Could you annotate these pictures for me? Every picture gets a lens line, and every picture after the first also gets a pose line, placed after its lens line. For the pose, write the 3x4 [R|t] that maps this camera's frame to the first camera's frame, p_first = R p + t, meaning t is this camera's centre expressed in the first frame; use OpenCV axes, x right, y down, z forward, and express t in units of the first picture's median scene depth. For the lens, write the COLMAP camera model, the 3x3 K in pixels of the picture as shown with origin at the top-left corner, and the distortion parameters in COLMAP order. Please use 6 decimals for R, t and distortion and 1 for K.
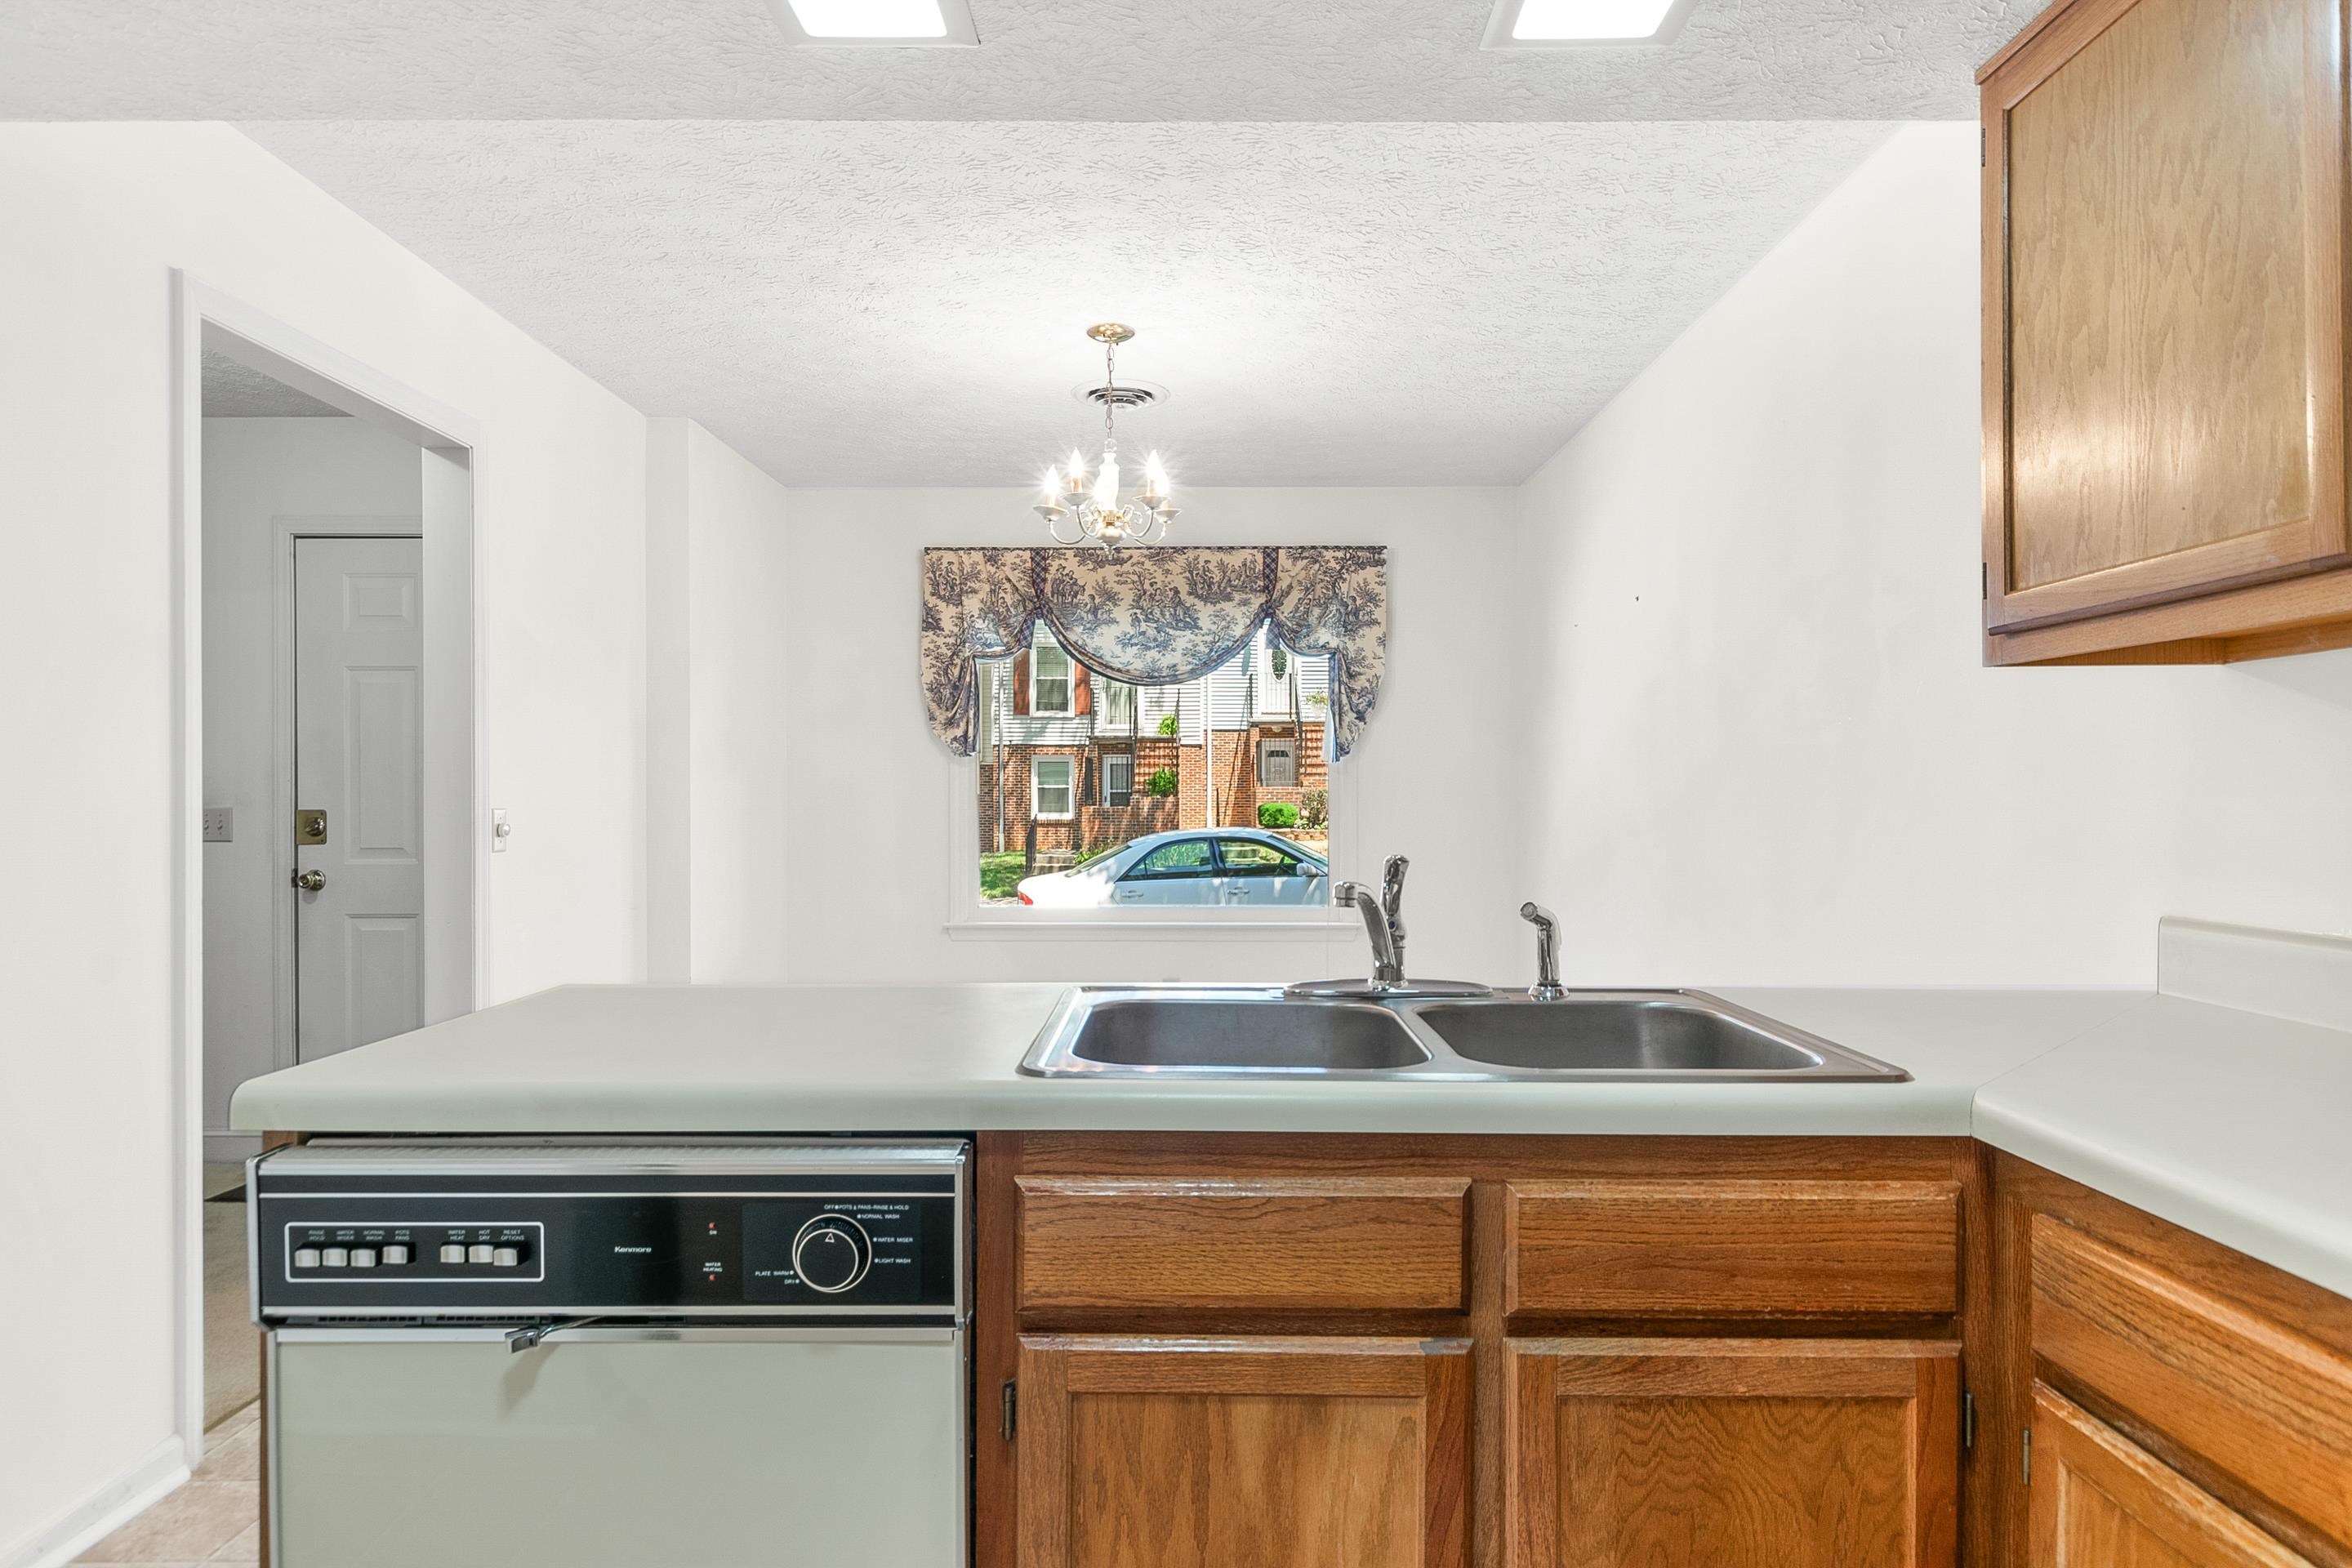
lens RADIAL K [[1339.5, 0, 1177.7], [0, 1339.5, 800.4], [0, 0, 1]] dist [-0.006195, -0.000296]
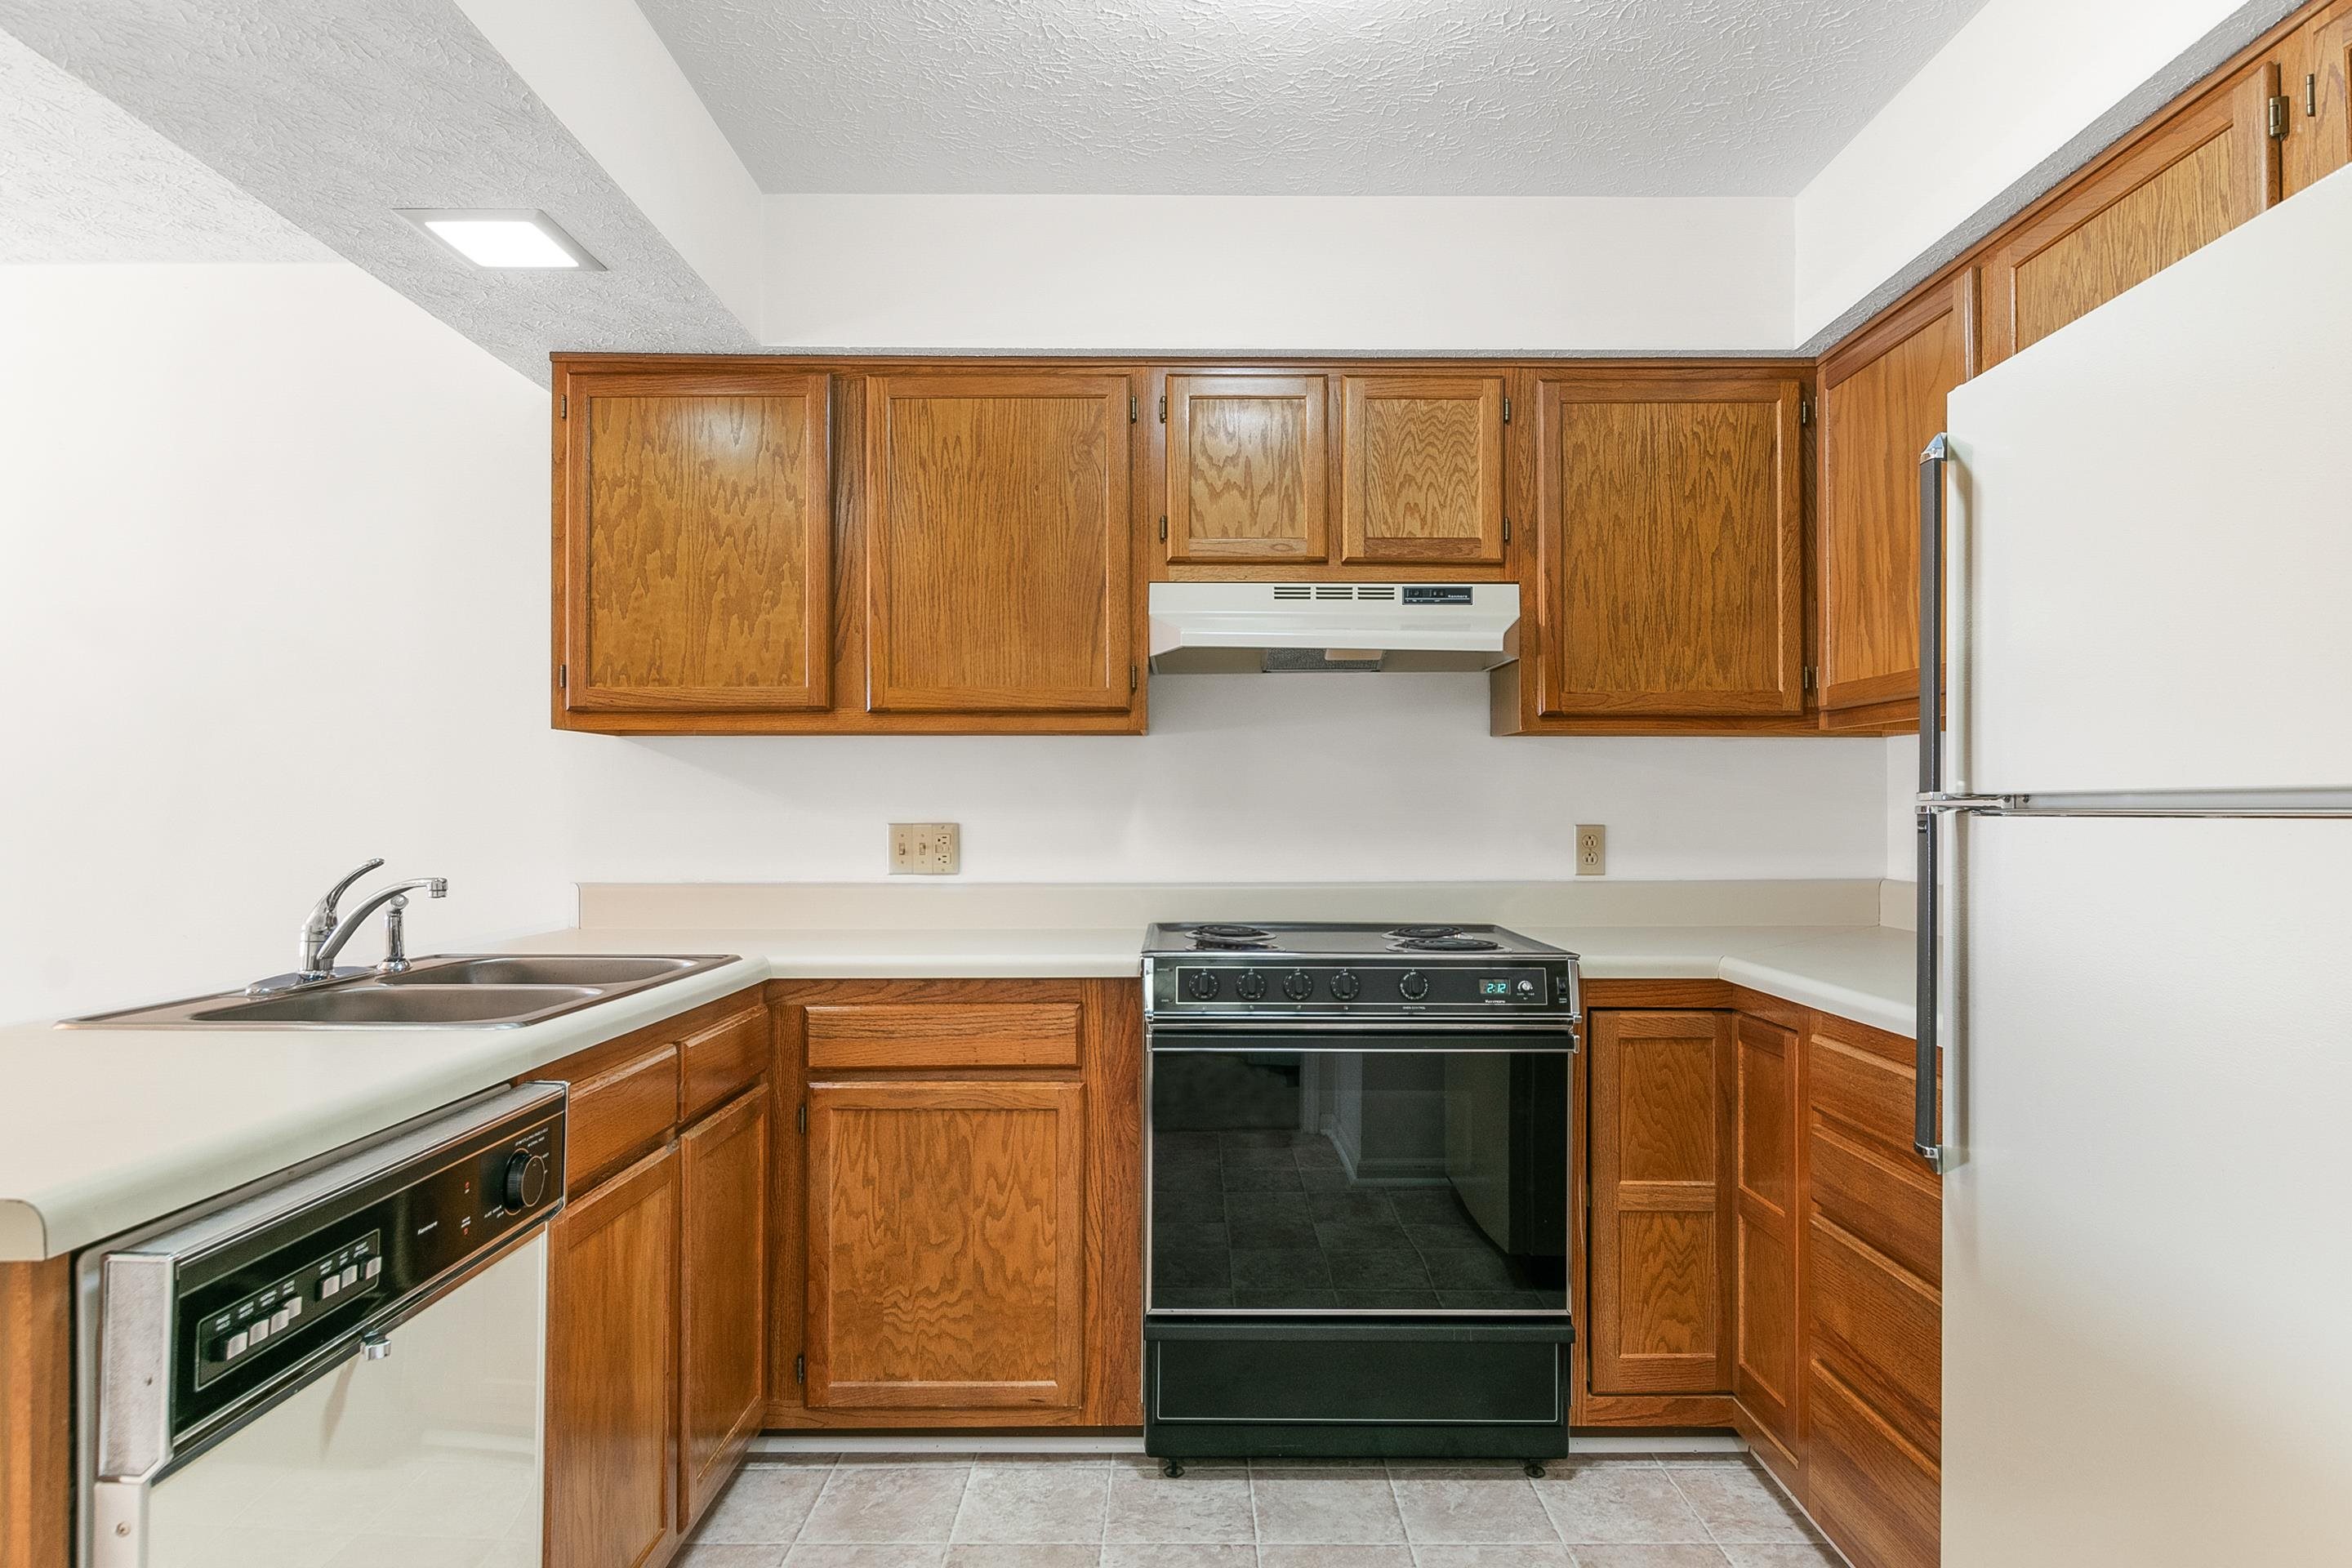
lens RADIAL K [[1339.5, 0, 1177.7], [0, 1339.5, 800.4], [0, 0, 1]] dist [-0.006195, -0.000296]
pose [[0.003284, 0.008628, 0.999957, -0.976933], [0.000214, 0.999963, -0.008629, -0.001634], [-0.999995, 0.000243, 0.003282, 0.253722]]
